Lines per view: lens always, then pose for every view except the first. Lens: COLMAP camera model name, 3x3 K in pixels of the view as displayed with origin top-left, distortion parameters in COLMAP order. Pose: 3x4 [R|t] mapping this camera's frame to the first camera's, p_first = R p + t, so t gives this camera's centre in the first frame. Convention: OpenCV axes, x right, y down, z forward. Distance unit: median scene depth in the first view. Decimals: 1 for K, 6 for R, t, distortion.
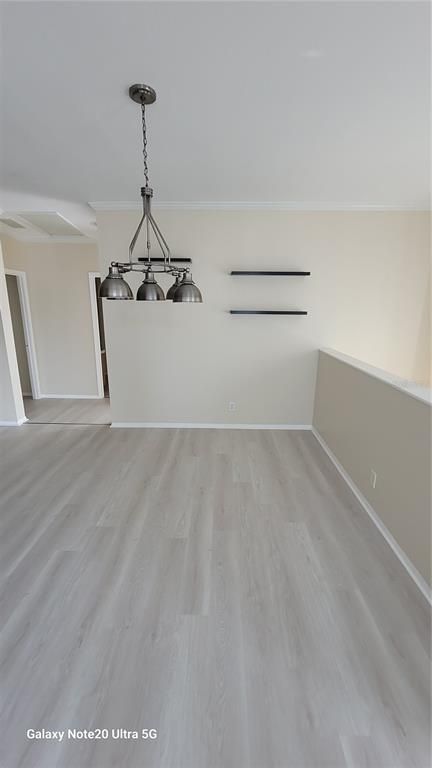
lens RADIAL K [[312.0, 0, 217.3], [0, 312.0, 383.4], [0, 0, 1]] dist [-0.003980, -0.000004]
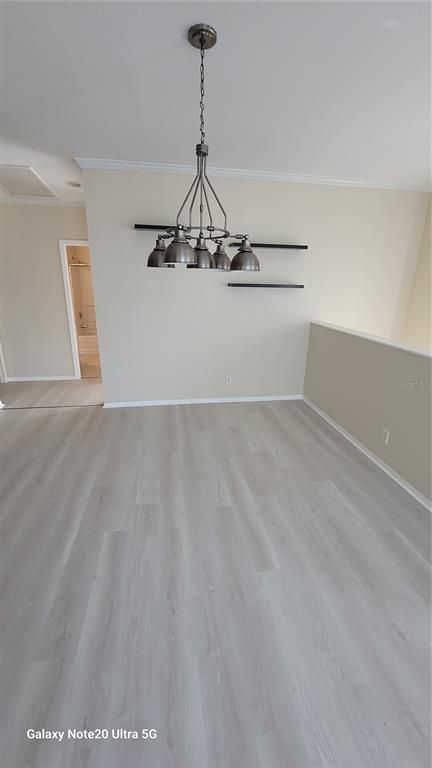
lens RADIAL K [[312.0, 0, 217.0], [0, 312.0, 383.3], [0, 0, 1]] dist [-0.003980, -0.000004]
pose [[0.984366, -0.045011, 0.170289, -0.255183], [0.033087, 0.996839, 0.072226, 0.013910], [-0.173002, -0.065463, 0.982744, 0.017898]]
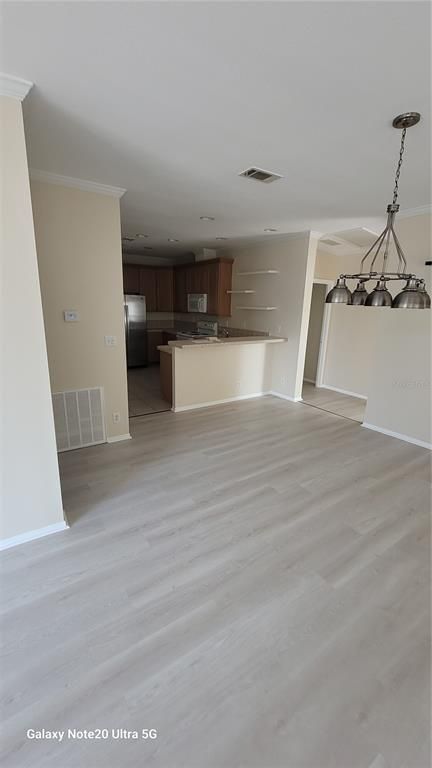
lens RADIAL K [[312.0, 0, 217.9], [0, 312.0, 384.5], [0, 0, 1]] dist [-0.003980, -0.000004]
pose [[0.578008, 0.211837, -0.788056, 0.282991], [-0.220031, 0.970408, 0.099471, 0.011986], [0.785807, 0.115902, 0.607514, -0.055461]]
